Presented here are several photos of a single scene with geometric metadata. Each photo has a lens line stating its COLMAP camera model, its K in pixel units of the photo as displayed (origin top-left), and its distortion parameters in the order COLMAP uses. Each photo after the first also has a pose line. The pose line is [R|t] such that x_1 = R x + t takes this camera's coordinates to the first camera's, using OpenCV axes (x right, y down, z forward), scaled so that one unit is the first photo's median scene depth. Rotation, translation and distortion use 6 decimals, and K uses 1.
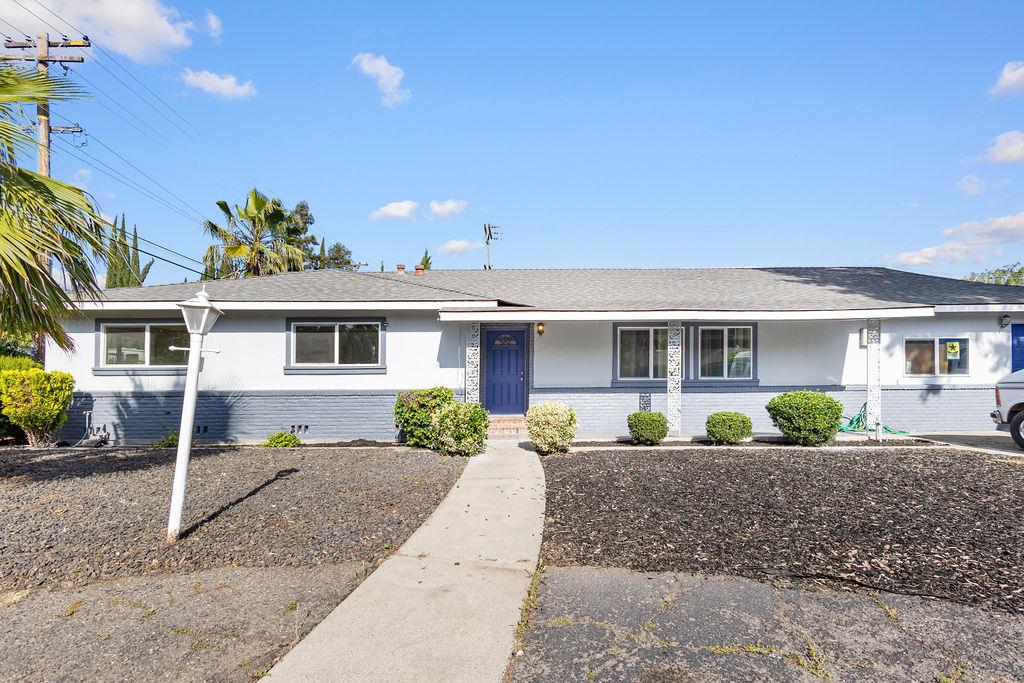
lens RADIAL K [[482.9, 0, 521.1], [0, 482.9, 369.8], [0, 0, 1]] dist [0.012004, -0.001330]
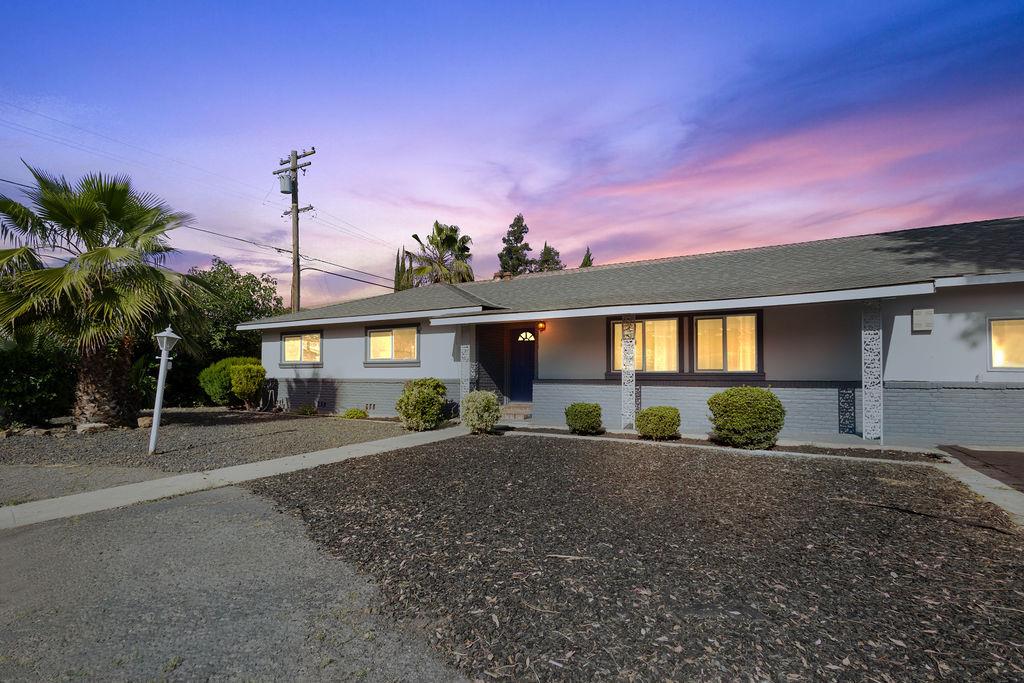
lens RADIAL K [[482.9, 0, 513.6], [0, 482.9, 344.4], [0, 0, 1]] dist [0.012004, -0.001330]
pose [[0.868223, -0.022565, -0.495661, 0.580995], [0.007687, 0.999457, -0.032035, -0.008313], [0.496115, 0.024004, 0.867925, 0.002677]]
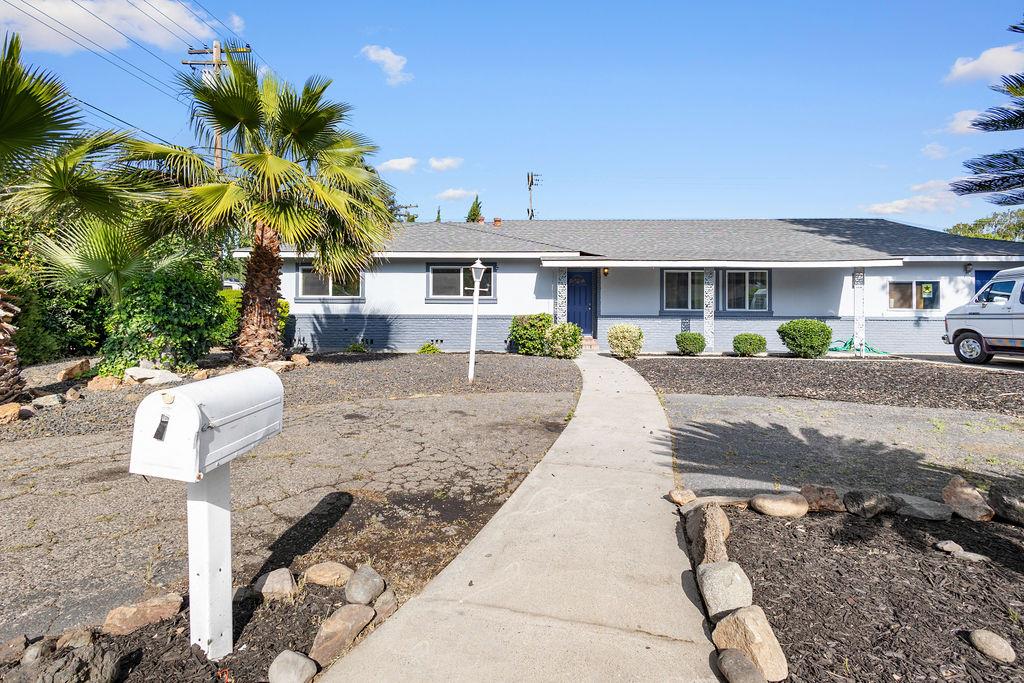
lens RADIAL K [[482.9, 0, 509.7], [0, 482.9, 296.1], [0, 0, 1]] dist [0.012004, -0.001330]
pose [[0.998652, 0.010402, -0.050859, -0.171486], [-0.010999, 0.999874, -0.011477, 0.002705], [0.050733, 0.012021, 0.998640, -0.386176]]
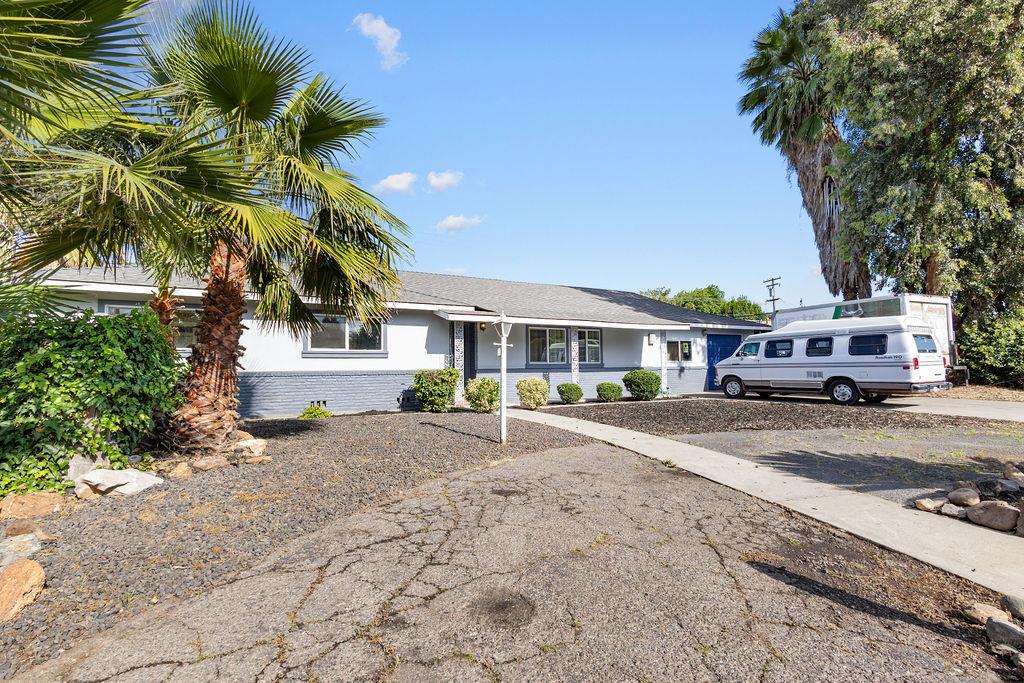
lens RADIAL K [[482.9, 0, 505.8], [0, 482.9, 330.9], [0, 0, 1]] dist [0.012004, -0.001330]
pose [[0.873109, 0.036067, 0.486190, -0.626105], [-0.011559, 0.998511, -0.053313, 0.001633], [-0.487389, 0.040928, 0.872225, -0.262472]]
